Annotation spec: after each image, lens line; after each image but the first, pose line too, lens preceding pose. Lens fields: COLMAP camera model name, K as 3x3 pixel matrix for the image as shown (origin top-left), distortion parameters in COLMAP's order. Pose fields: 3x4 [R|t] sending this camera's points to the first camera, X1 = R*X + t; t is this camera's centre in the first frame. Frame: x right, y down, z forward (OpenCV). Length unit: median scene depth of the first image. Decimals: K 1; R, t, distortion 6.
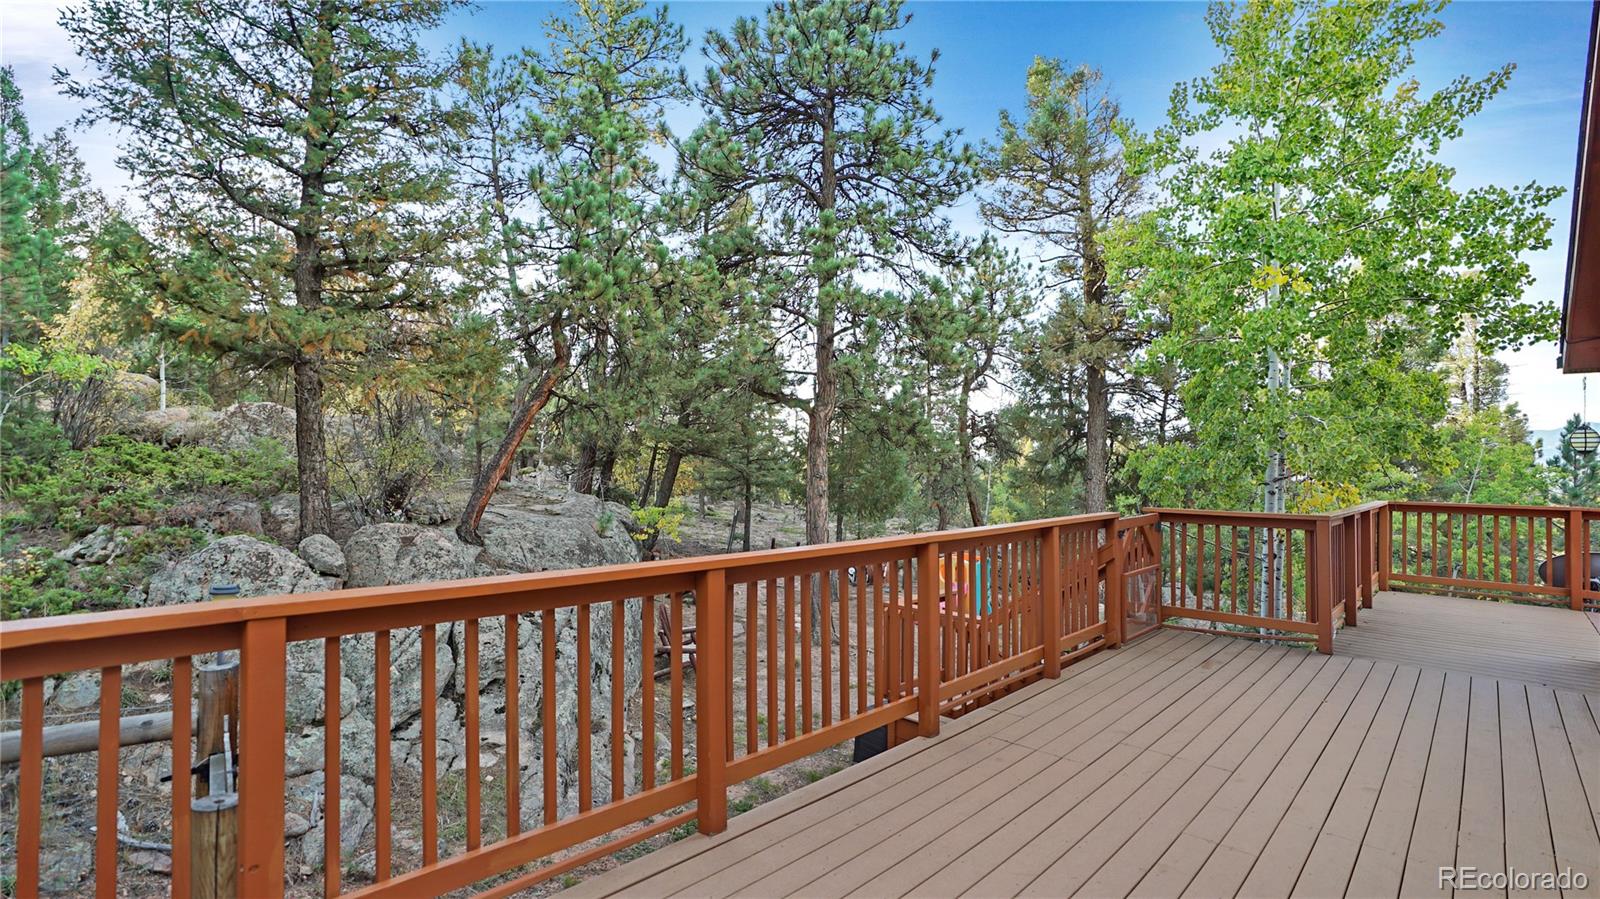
lens RADIAL K [[754.9, 0, 795.0], [0, 754.9, 435.7], [0, 0, 1]] dist [-0.063337, 0.026805]
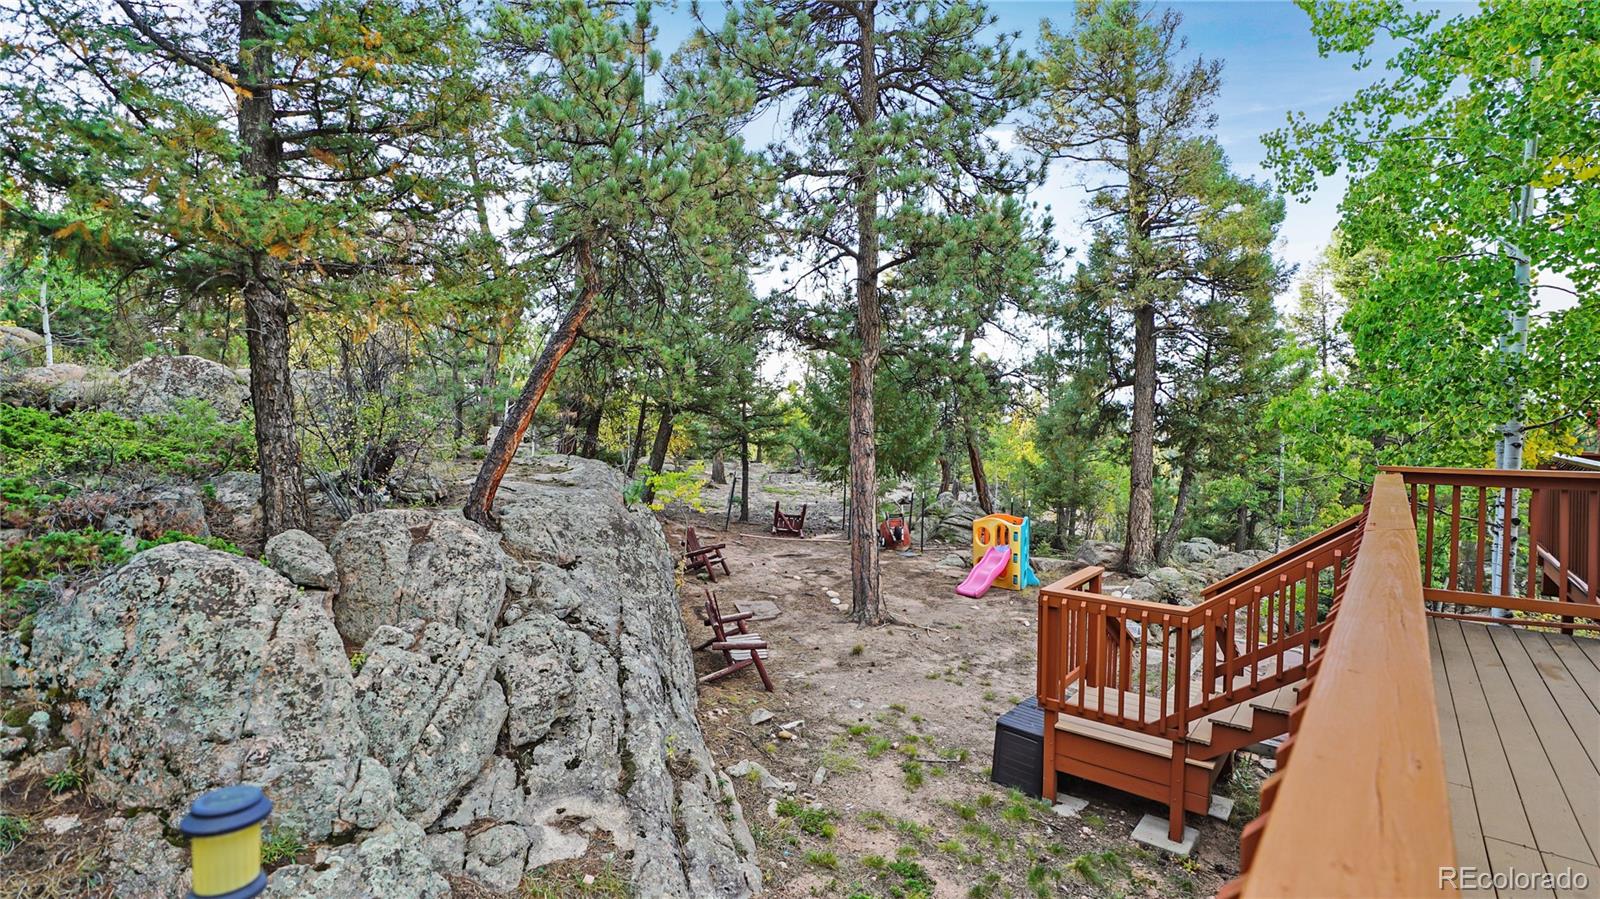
lens RADIAL K [[755.8, 0, 800.2], [0, 755.8, 439.4], [0, 0, 1]] dist [-0.059126, 0.022699]
pose [[0.996511, -0.018738, 0.081330, -0.210494], [0.013568, 0.997880, 0.063656, 0.008689], [-0.082351, -0.062330, 0.994652, 0.254977]]
